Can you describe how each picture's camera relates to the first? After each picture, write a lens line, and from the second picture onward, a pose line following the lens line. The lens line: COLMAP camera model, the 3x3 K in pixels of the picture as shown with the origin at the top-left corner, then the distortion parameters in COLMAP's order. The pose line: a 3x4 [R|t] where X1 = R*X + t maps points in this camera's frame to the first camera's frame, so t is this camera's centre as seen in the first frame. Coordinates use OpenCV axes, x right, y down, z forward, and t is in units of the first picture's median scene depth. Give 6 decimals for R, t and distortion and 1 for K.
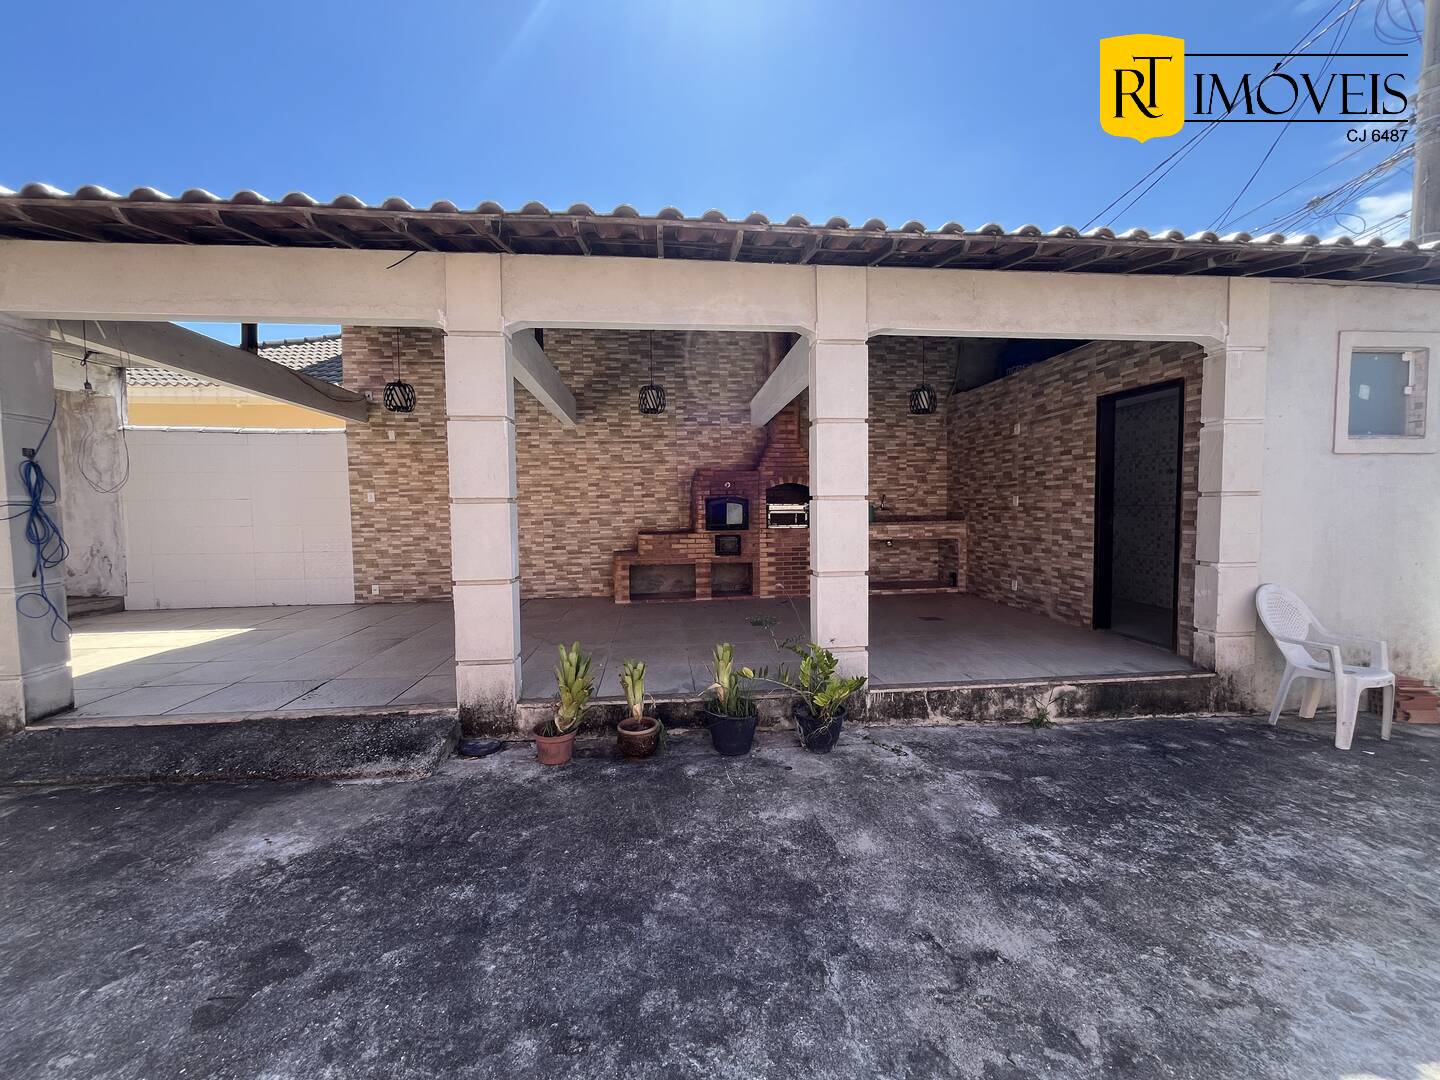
lens RADIAL K [[581.5, 0, 721.5], [0, 581.5, 536.8], [0, 0, 1]] dist [-0.003039, 0.000263]
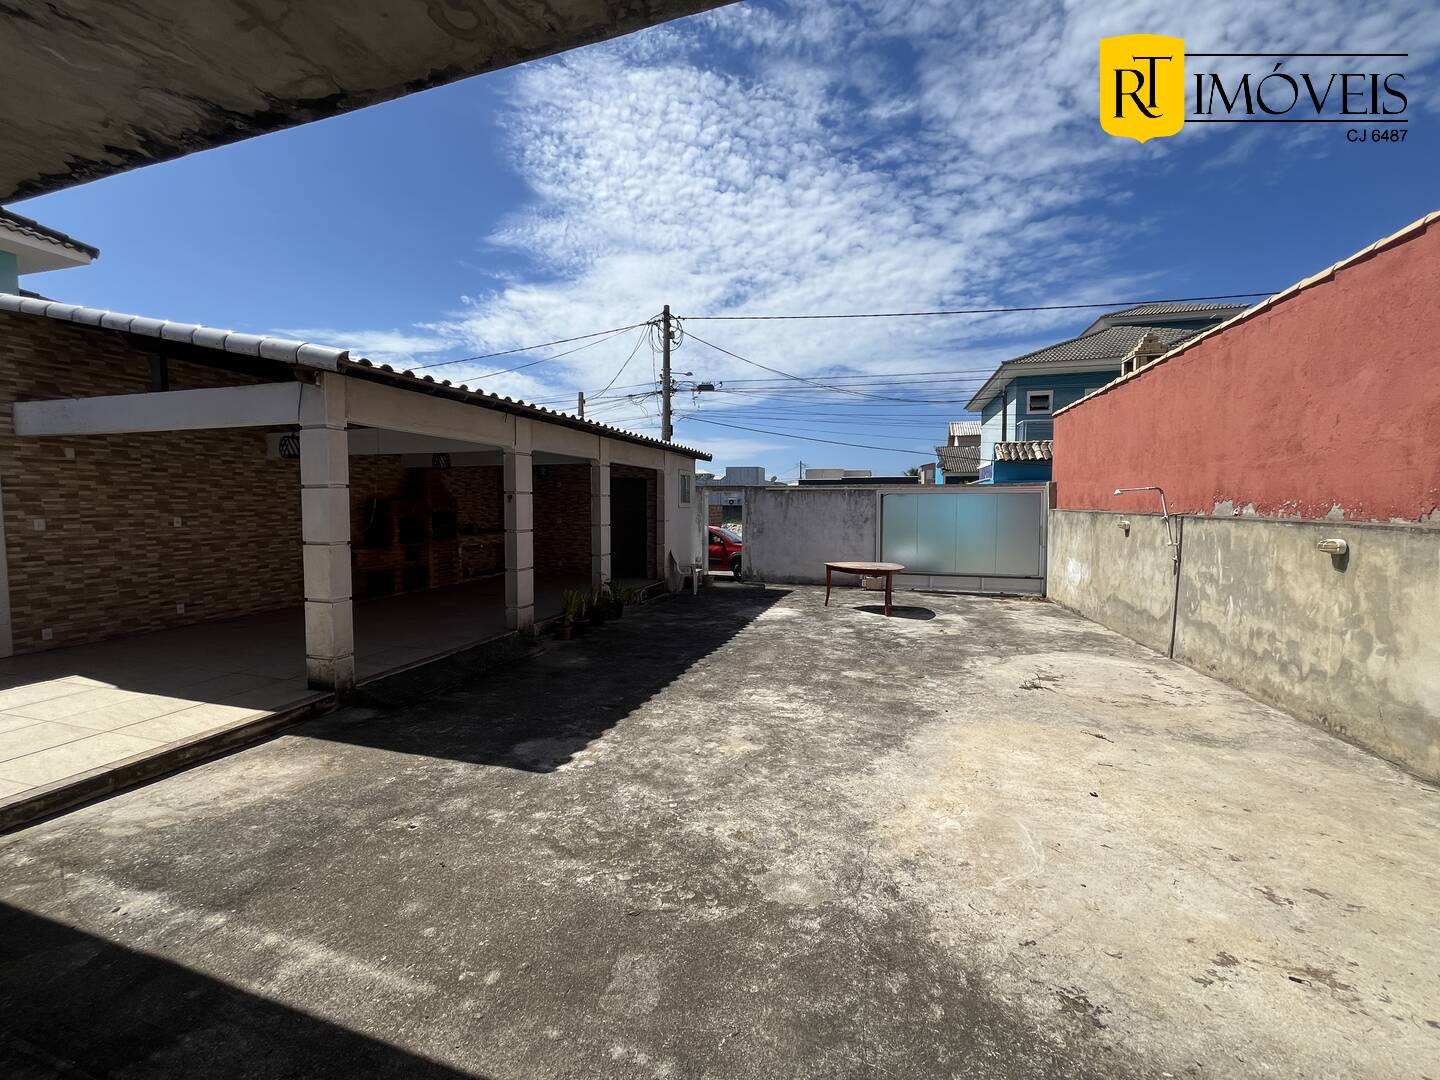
lens RADIAL K [[581.5, 0, 719.8], [0, 581.5, 537.4], [0, 0, 1]] dist [-0.003039, 0.000263]
pose [[0.377232, -0.040900, 0.925215, -0.983418], [0.041958, 0.998753, 0.027043, -0.030395], [-0.925168, 0.028619, 0.378478, -0.221638]]
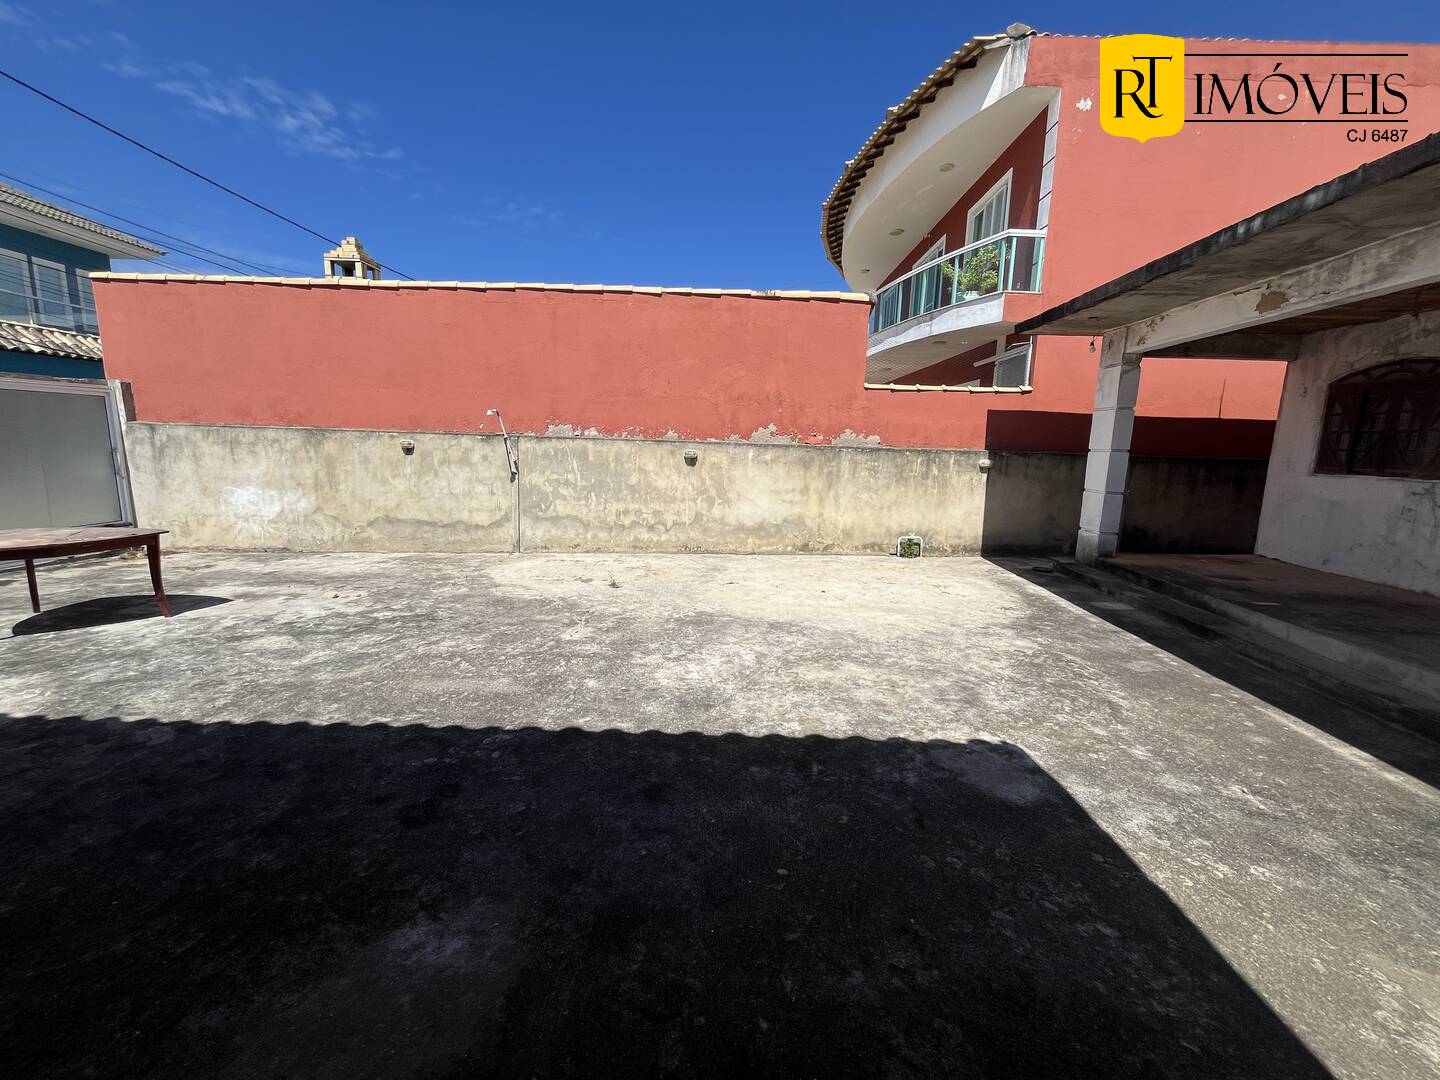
lens RADIAL K [[581.5, 0, 720.6], [0, 581.5, 538.1], [0, 0, 1]] dist [-0.003039, 0.000263]
pose [[-0.991769, -0.037038, 0.122565, -0.397678], [-0.010620, 0.977744, 0.209530, -0.053926], [-0.127598, 0.206504, -0.970090, 0.516687]]
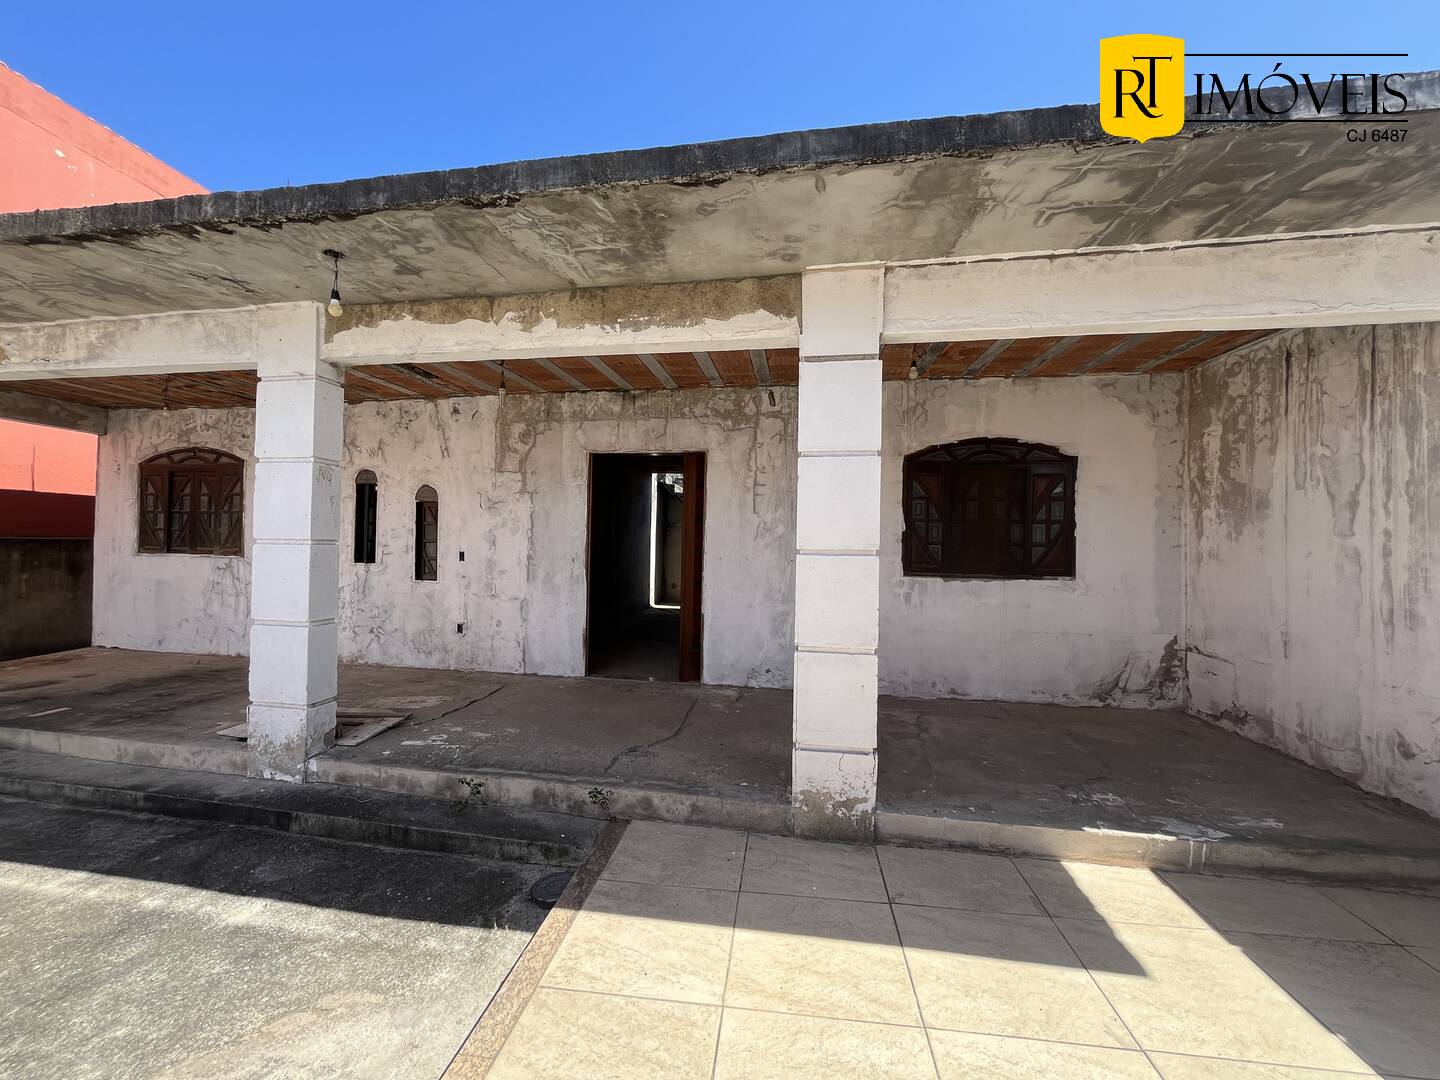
lens RADIAL K [[581.5, 0, 718.8], [0, 581.5, 536.5], [0, 0, 1]] dist [-0.003039, 0.000263]
pose [[-0.225209, -0.004116, -0.974302, -0.544259], [-0.064618, 0.997852, 0.010721, -0.063897], [0.972165, 0.065372, -0.224991, 0.547301]]
